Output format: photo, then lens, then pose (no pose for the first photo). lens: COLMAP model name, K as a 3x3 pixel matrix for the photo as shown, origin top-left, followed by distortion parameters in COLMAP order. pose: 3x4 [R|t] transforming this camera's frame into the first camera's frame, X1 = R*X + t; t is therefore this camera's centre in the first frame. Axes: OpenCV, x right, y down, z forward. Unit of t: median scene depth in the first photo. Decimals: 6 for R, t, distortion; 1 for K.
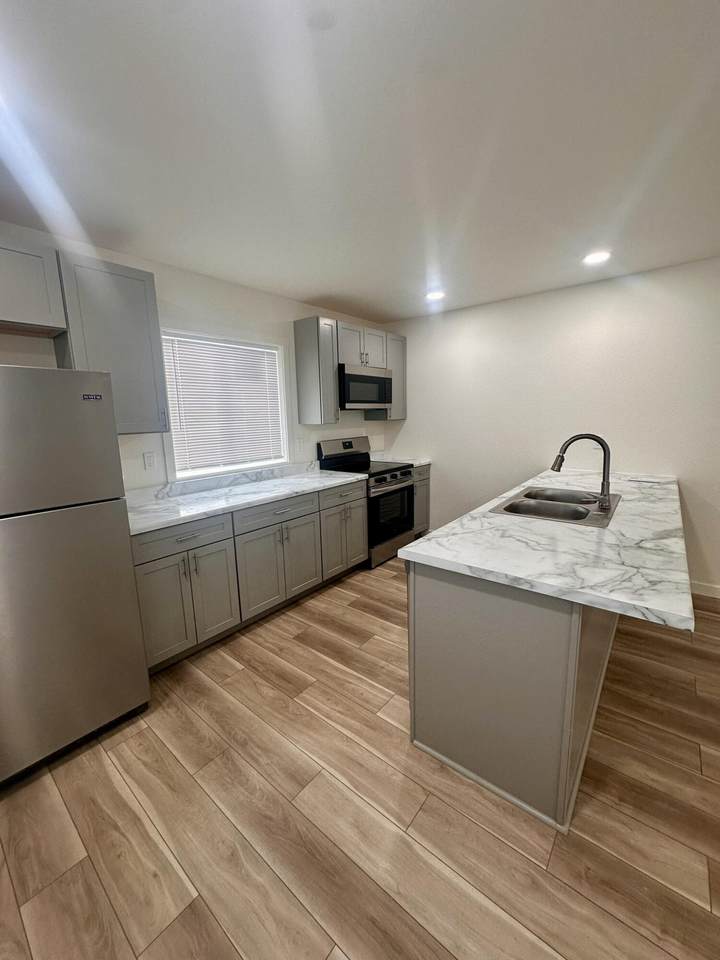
lens RADIAL K [[385.7, 0, 360.0], [0, 385.7, 480.0], [0, 0, 1]] dist [0.002331, 0.000014]
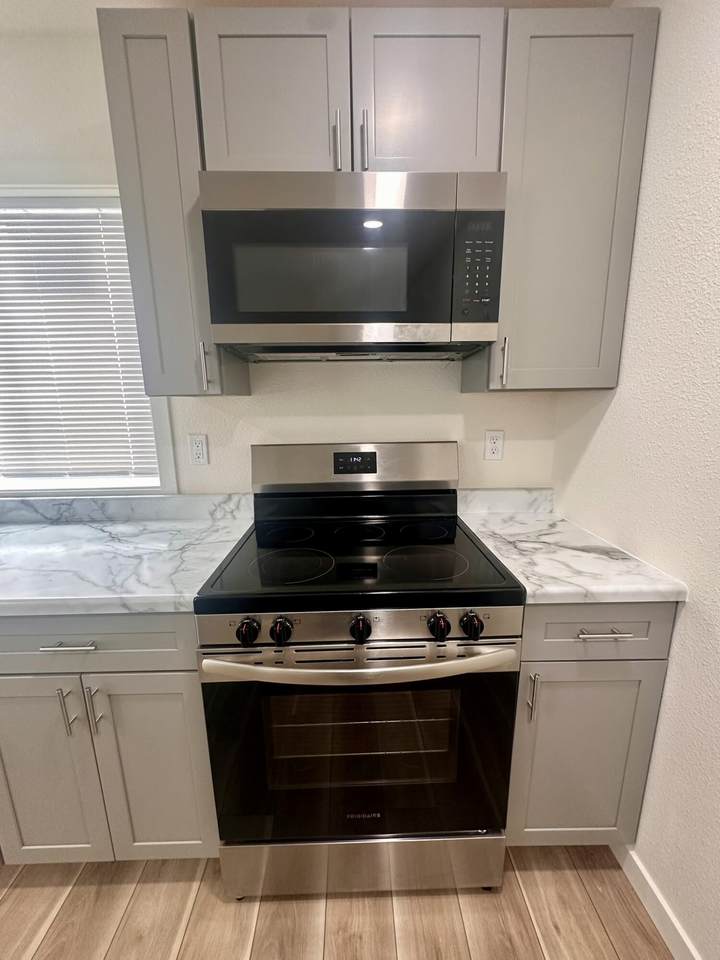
lens RADIAL K [[385.7, 0, 360.0], [0, 385.7, 480.0], [0, 0, 1]] dist [0.002331, 0.000014]
pose [[0.654163, 0.165316, -0.738066, 0.257448], [-0.133346, 0.985744, 0.102605, -0.125406], [0.744506, 0.031298, 0.666881, 0.877227]]
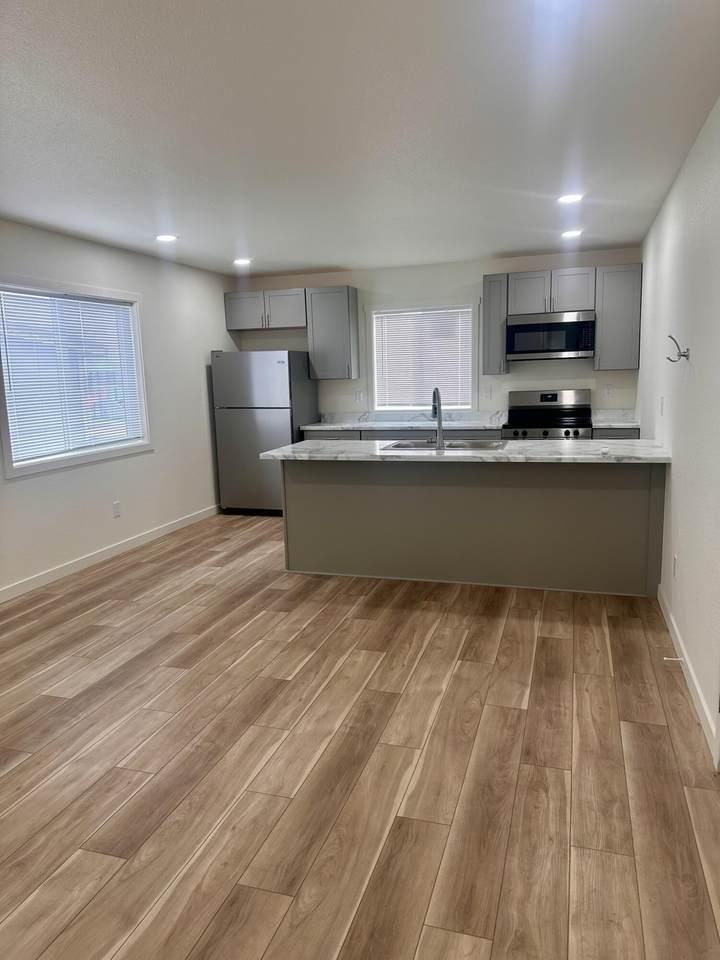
lens RADIAL K [[666.1, 0, 360.0], [0, 666.1, 480.0], [0, 0, 1]] dist [0.195653, -0.000586]
pose [[0.369761, 0.165048, -0.914350, 1.496300], [-0.140749, 0.982689, 0.120465, -0.032540], [0.918405, 0.084150, 0.386590, -0.032235]]
